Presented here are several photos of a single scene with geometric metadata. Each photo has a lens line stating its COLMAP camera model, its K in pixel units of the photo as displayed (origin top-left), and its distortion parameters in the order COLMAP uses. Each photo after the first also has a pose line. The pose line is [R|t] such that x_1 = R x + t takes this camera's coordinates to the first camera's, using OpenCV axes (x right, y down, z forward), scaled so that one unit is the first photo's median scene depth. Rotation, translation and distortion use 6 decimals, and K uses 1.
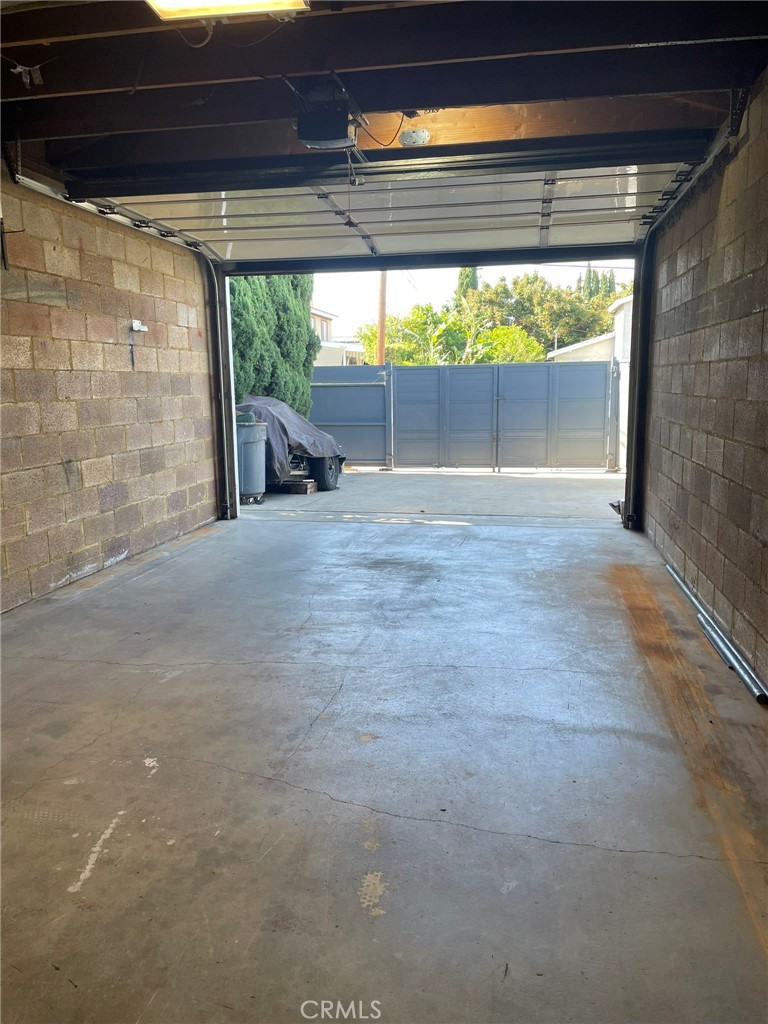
lens RADIAL K [[764.4, 0, 384.0], [0, 764.4, 512.0], [0, 0, 1]] dist [0.095558, -0.119511]
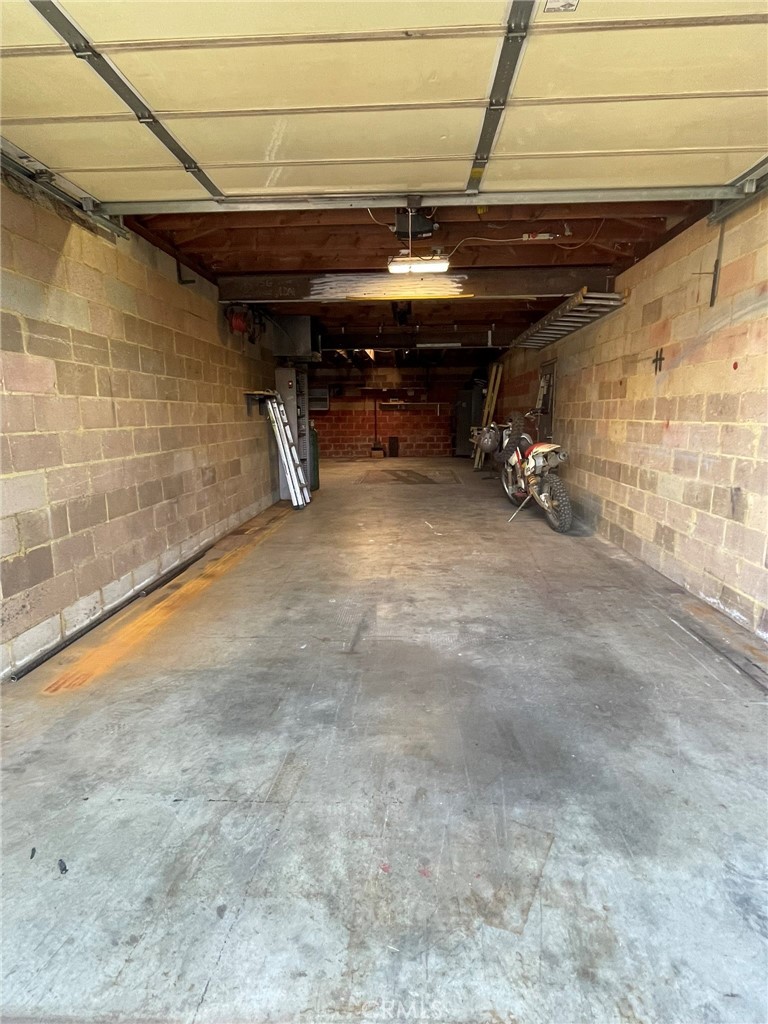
lens RADIAL K [[532.1, 0, 384.0], [0, 532.1, 512.0], [0, 0, 1]] dist [0.000210, -0.000351]
pose [[-0.991161, 0.043565, -0.125311, 0.086123], [-0.002091, 0.939301, 0.343088, -0.246330], [0.132651, 0.340318, -0.930907, 1.490622]]
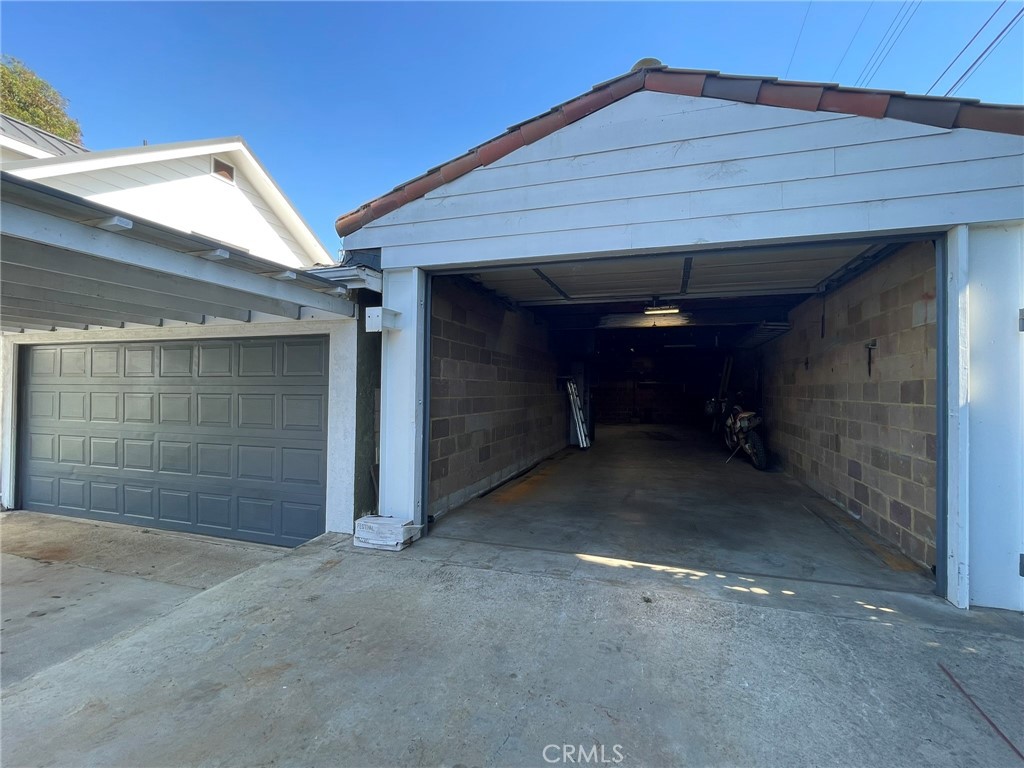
lens RADIAL K [[478.0, 0, 512.0], [0, 478.0, 384.0], [0, 0, 1]] dist [-0.001025, -0.000074]
pose [[-0.991237, 0.004230, 0.132026, 0.156659], [0.024741, 0.987744, 0.154109, -0.341409], [-0.129756, 0.156025, -0.979193, 2.024704]]
